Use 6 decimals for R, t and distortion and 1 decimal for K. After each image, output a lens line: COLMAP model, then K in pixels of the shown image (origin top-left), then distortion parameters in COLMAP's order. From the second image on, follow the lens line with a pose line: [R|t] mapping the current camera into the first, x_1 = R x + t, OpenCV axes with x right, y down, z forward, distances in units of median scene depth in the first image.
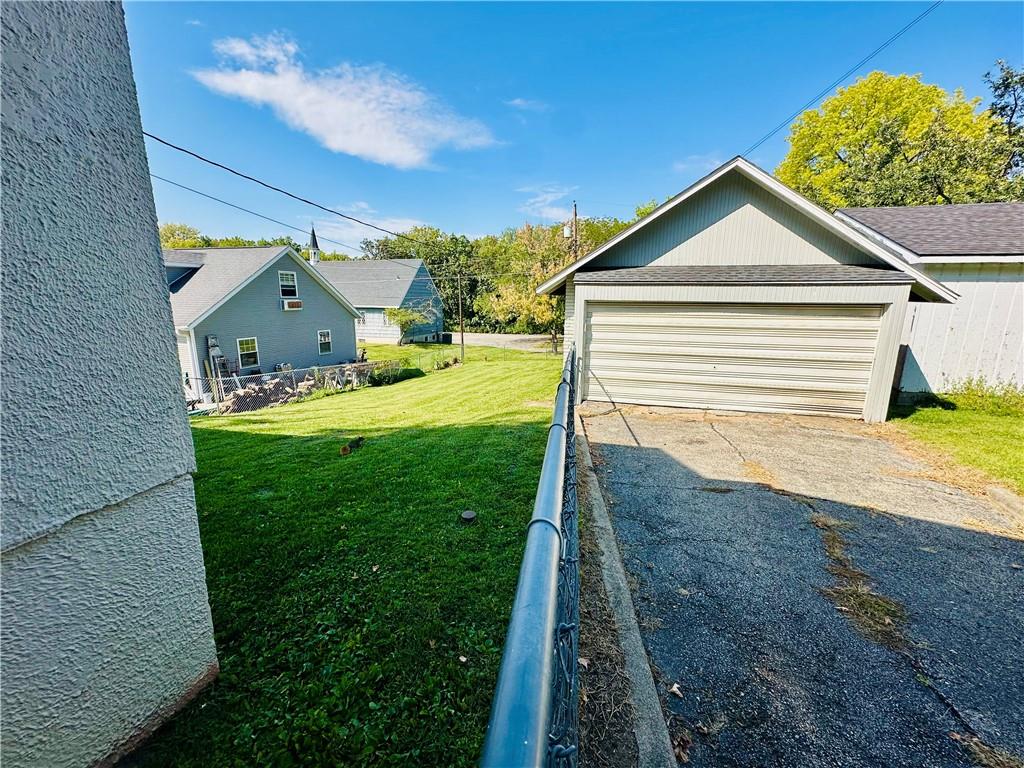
lens RADIAL K [[408.2, 0, 510.7], [0, 408.2, 383.0], [0, 0, 1]] dist [-0.004473, 0.000611]
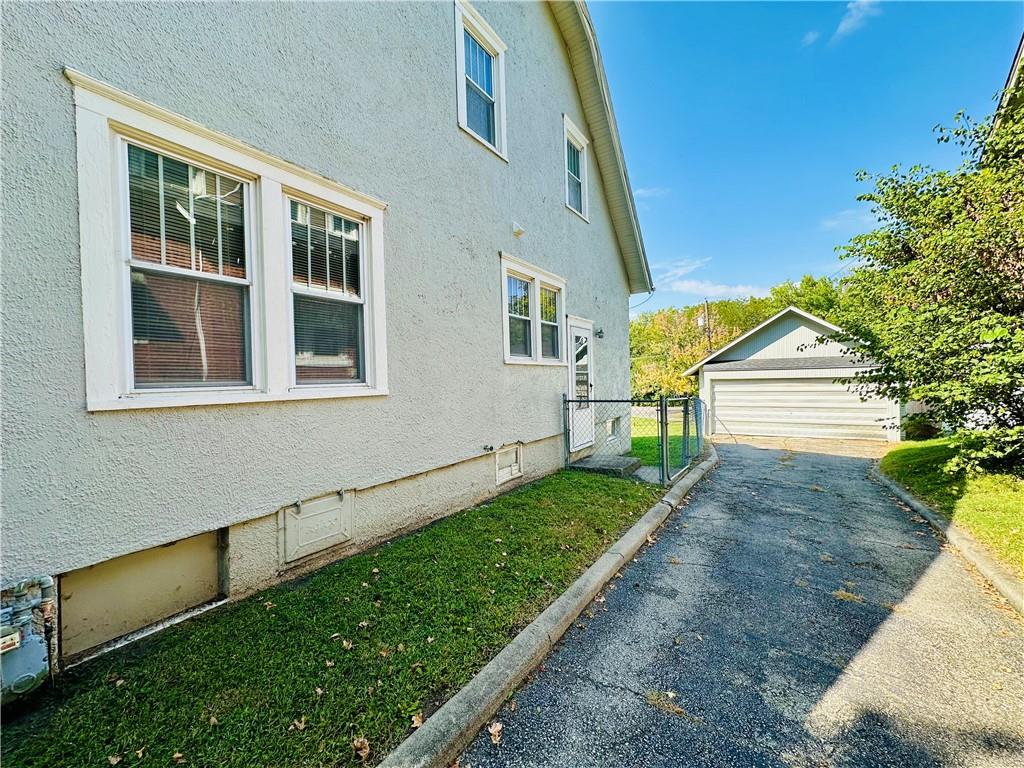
lens RADIAL K [[408.2, 0, 510.7], [0, 408.2, 383.0], [0, 0, 1]] dist [-0.004473, 0.000611]
pose [[0.951570, -0.029526, -0.306010, -0.110836], [-0.026226, 0.983953, -0.176489, 0.160293], [0.306310, 0.175967, 0.935526, -0.969811]]
